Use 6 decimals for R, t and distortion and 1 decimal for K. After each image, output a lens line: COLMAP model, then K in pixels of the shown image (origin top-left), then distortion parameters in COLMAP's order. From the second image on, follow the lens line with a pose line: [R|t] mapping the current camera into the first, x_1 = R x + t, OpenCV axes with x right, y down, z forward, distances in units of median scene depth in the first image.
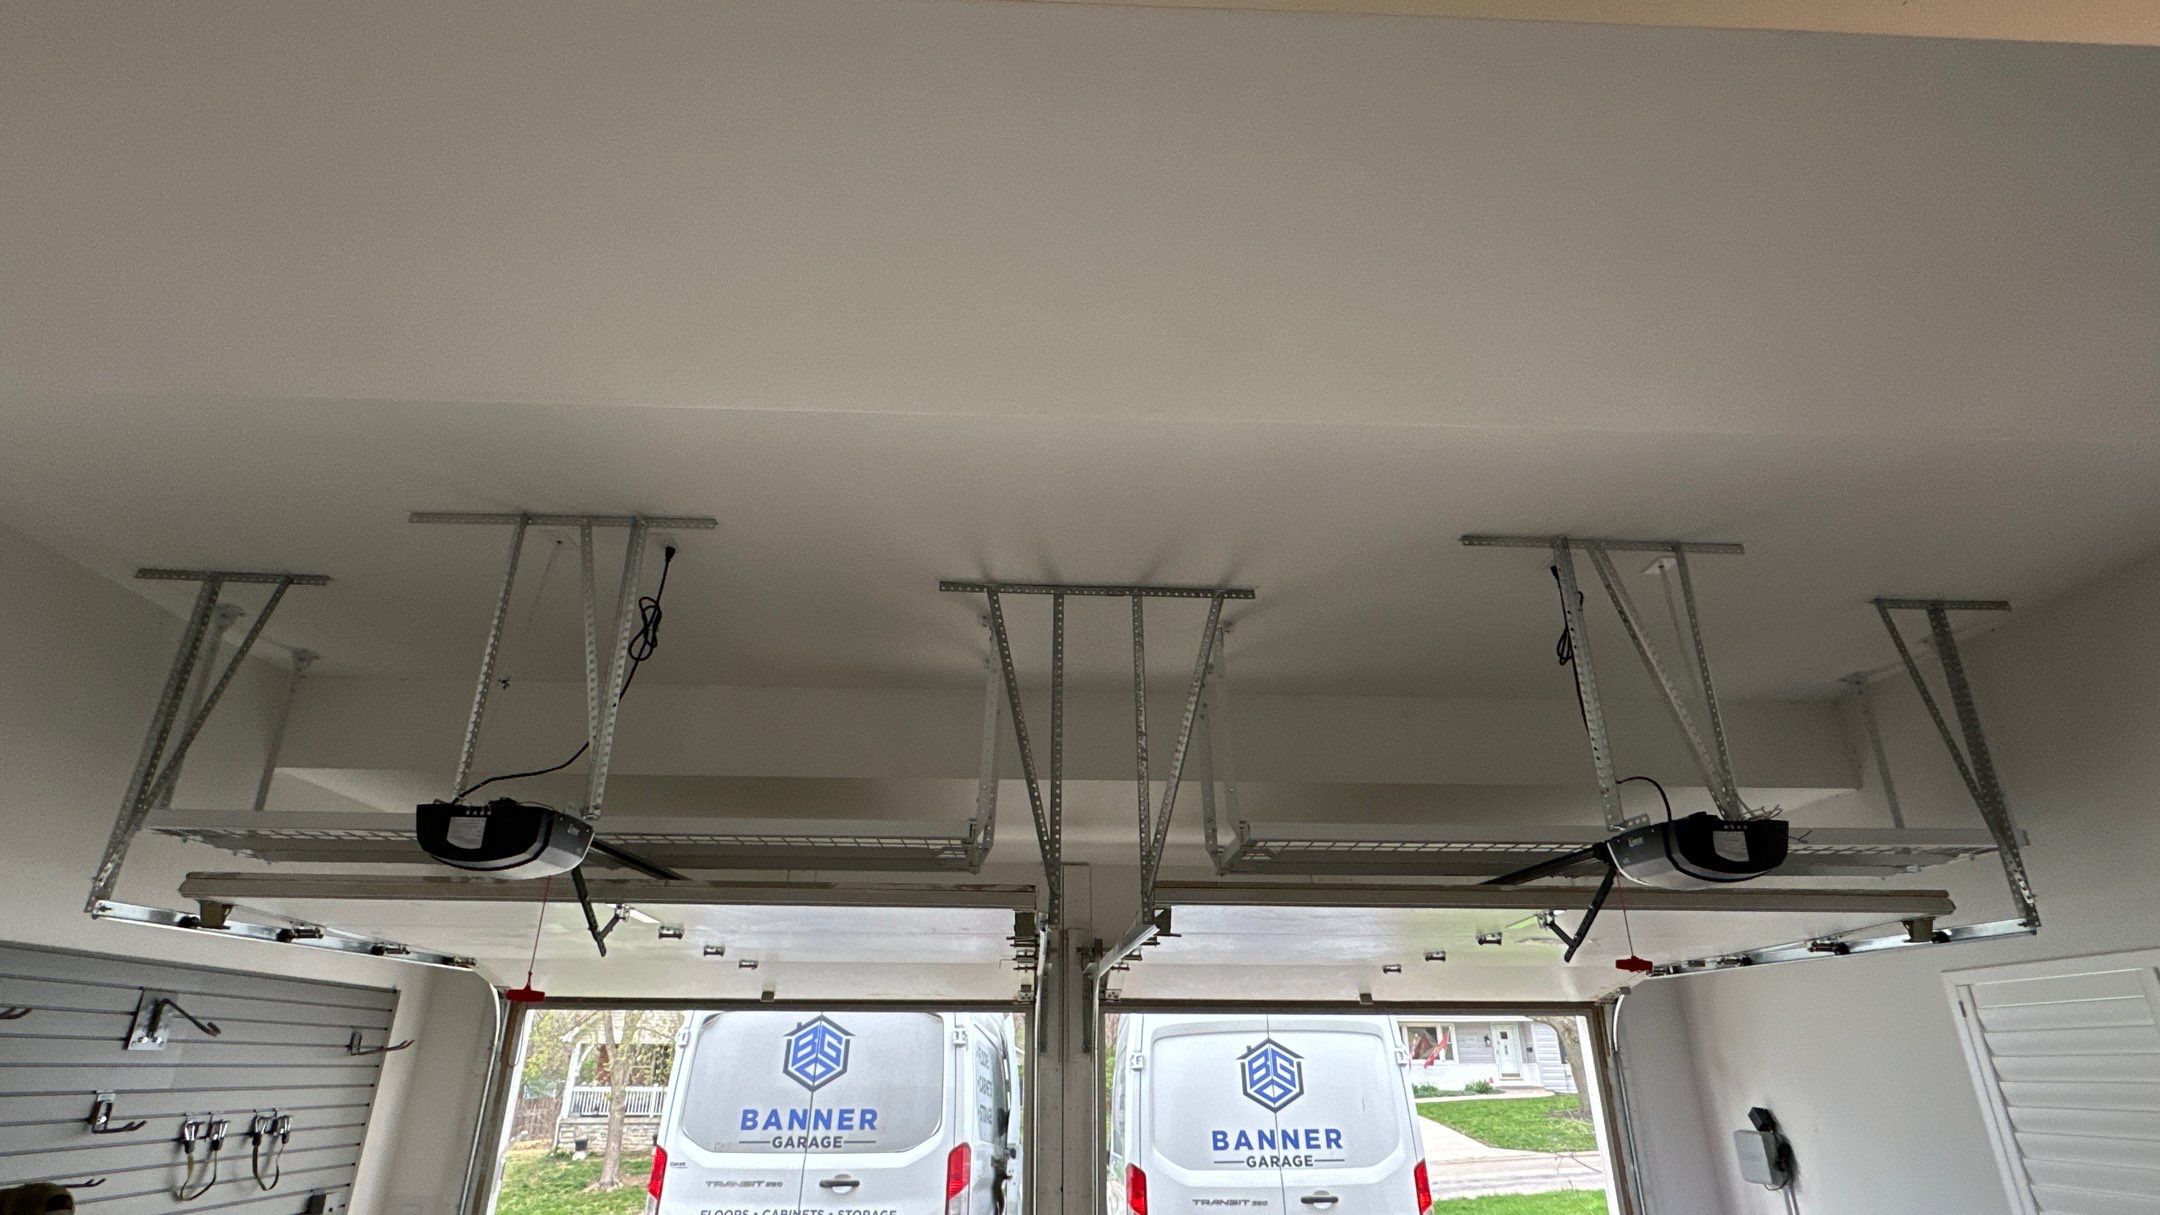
lens RADIAL K [[1075.6, 0, 1083.4], [0, 1075.6, 607.6], [0, 0, 1]] dist [-0.003280, 0.001073]
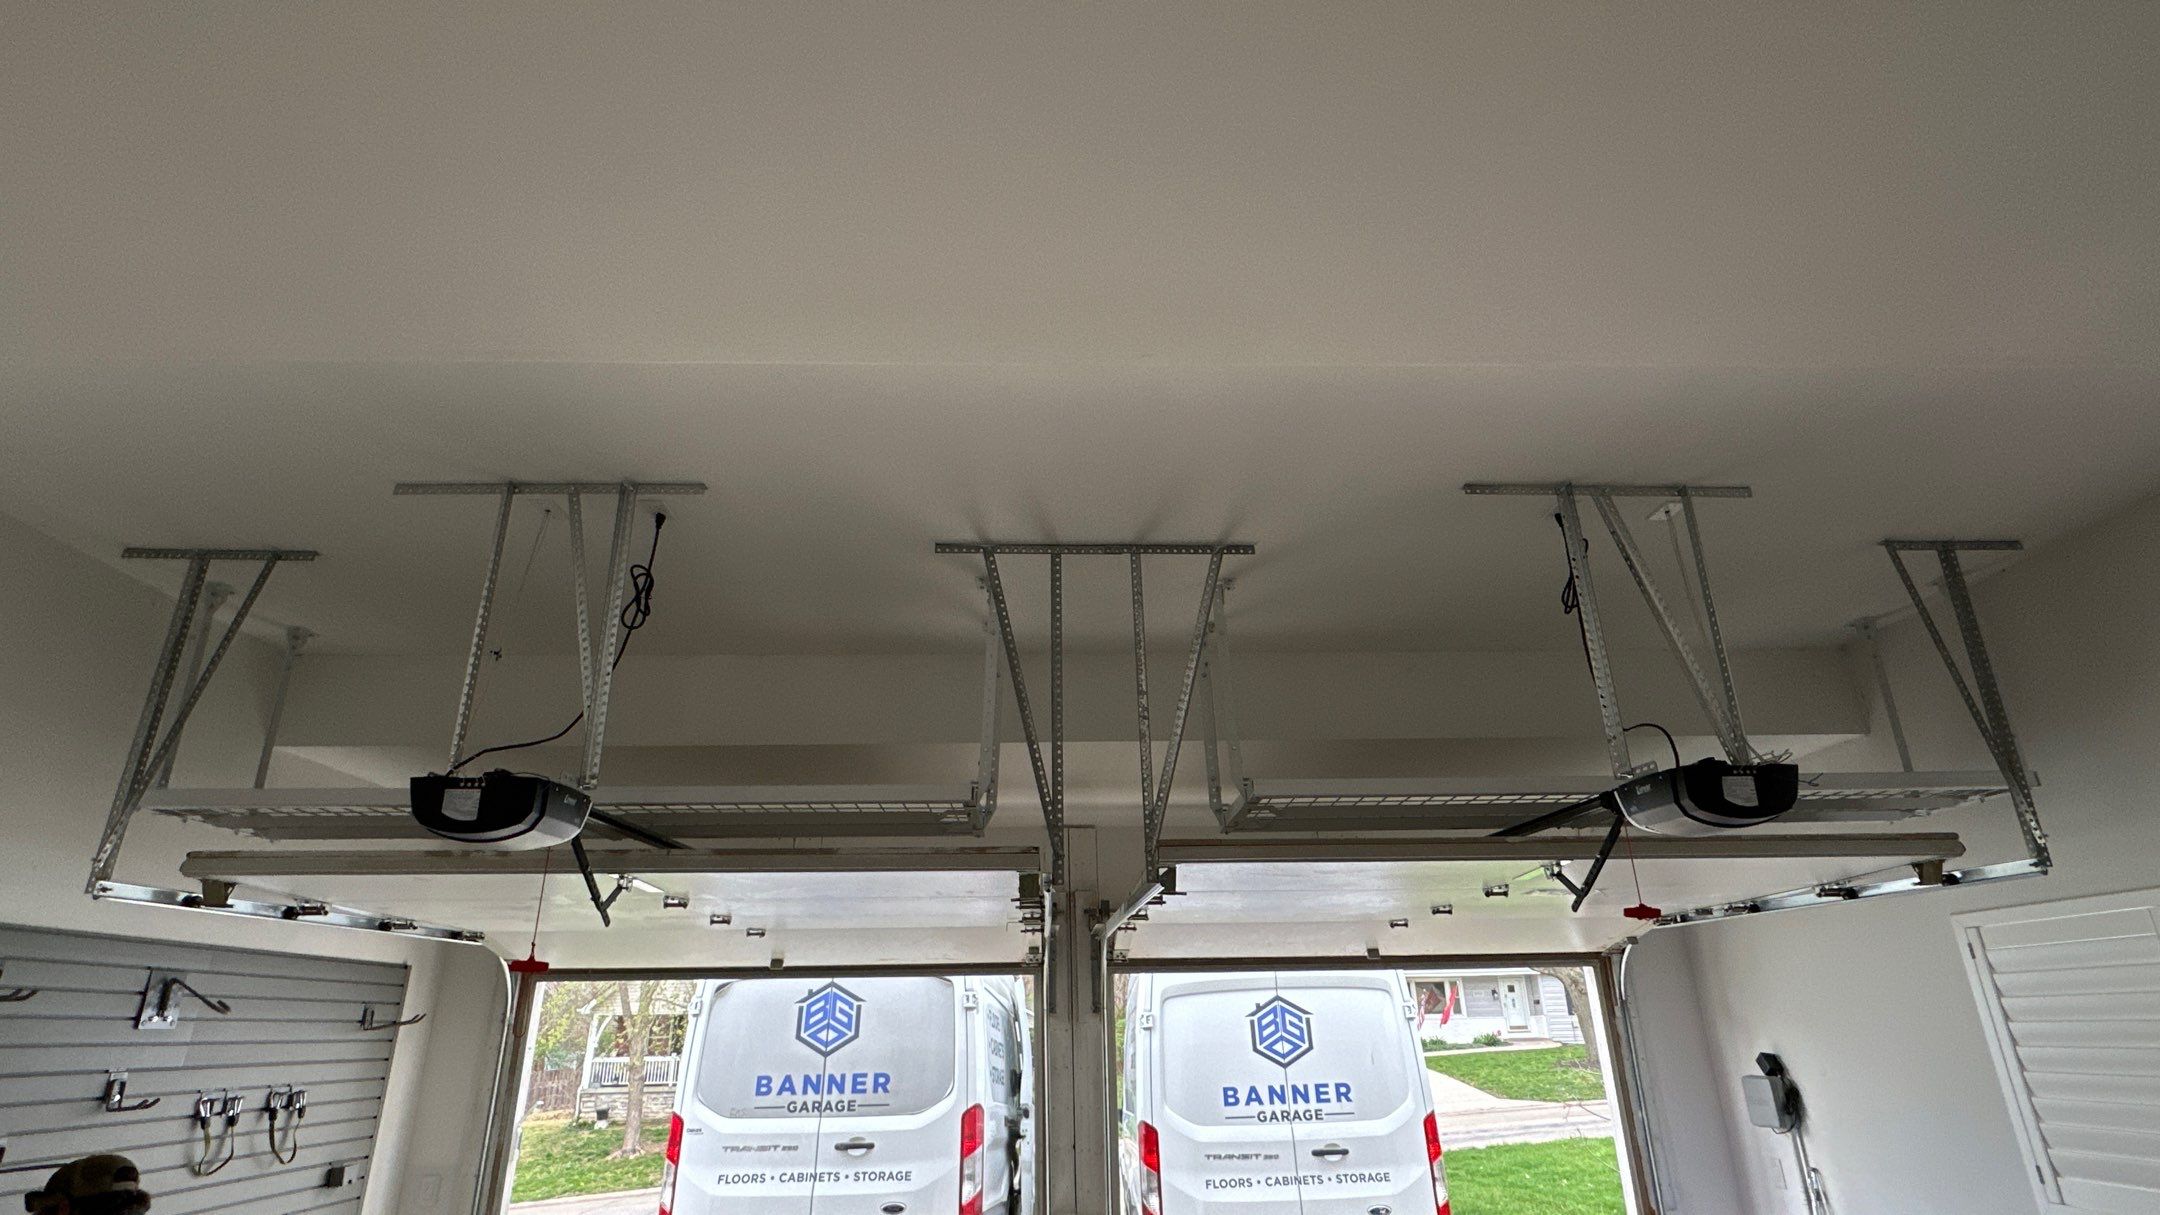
lens RADIAL K [[1075.6, 0, 1083.0], [0, 1075.6, 608.0], [0, 0, 1]] dist [-0.003280, 0.001073]
pose [[0.999753, -0.021973, -0.003317, 0.004079], [0.022065, 0.999276, 0.030999, 0.007121], [0.002634, -0.031064, 0.999514, 0.011737]]
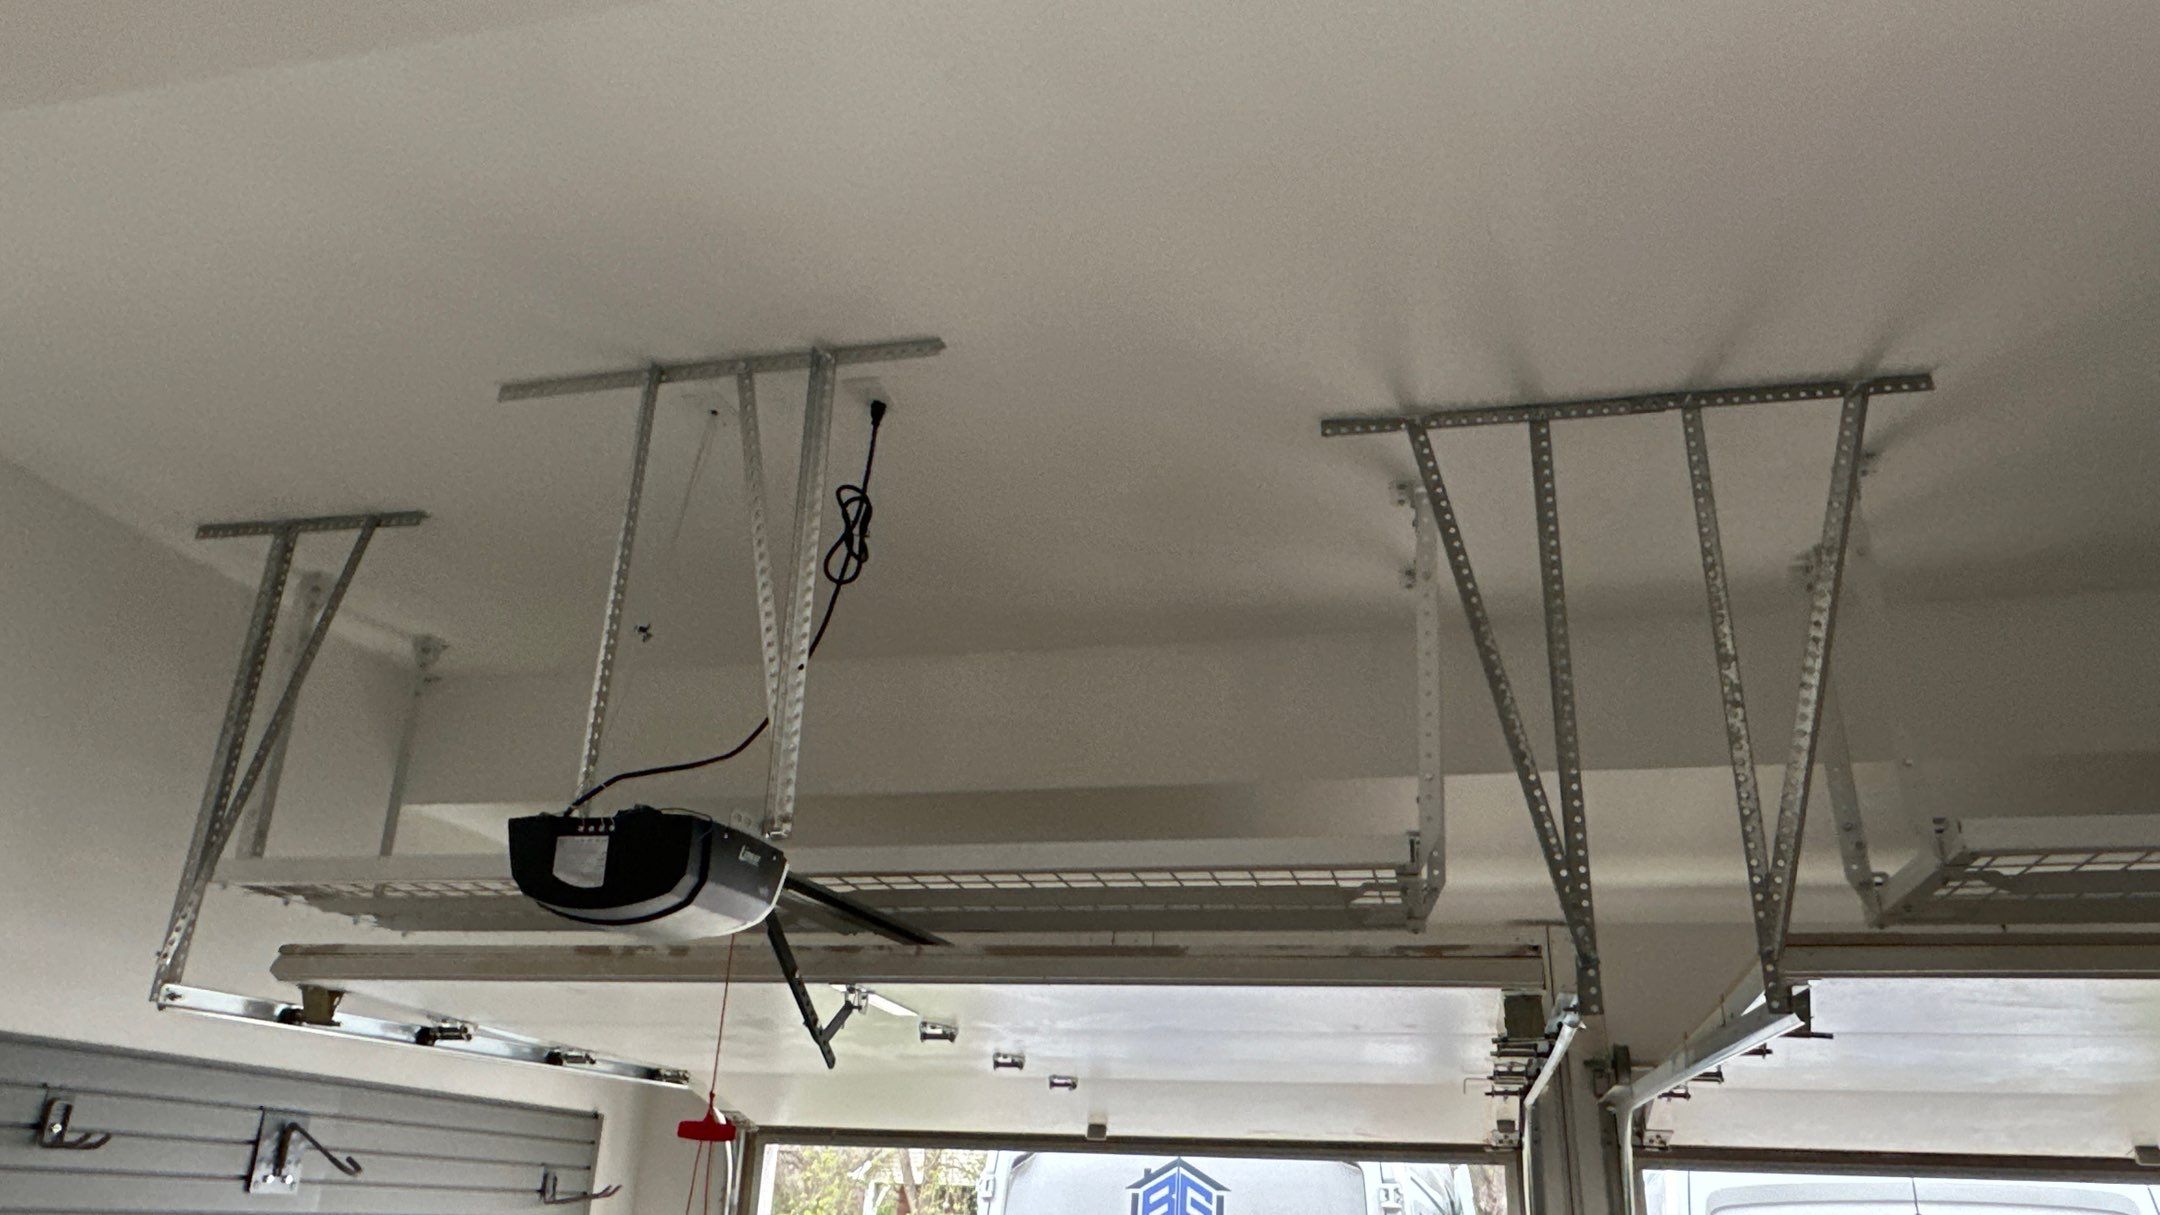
lens RADIAL K [[1494.6, 0, 1072.2], [0, 1494.6, 609.6], [0, 0, 1]] dist [-0.000512, -0.003627]
pose [[0.958072, -0.077659, -0.275804, -0.047285], [0.081227, 0.996695, 0.001517, 0.061600], [0.274775, -0.023856, 0.961213, 0.188051]]
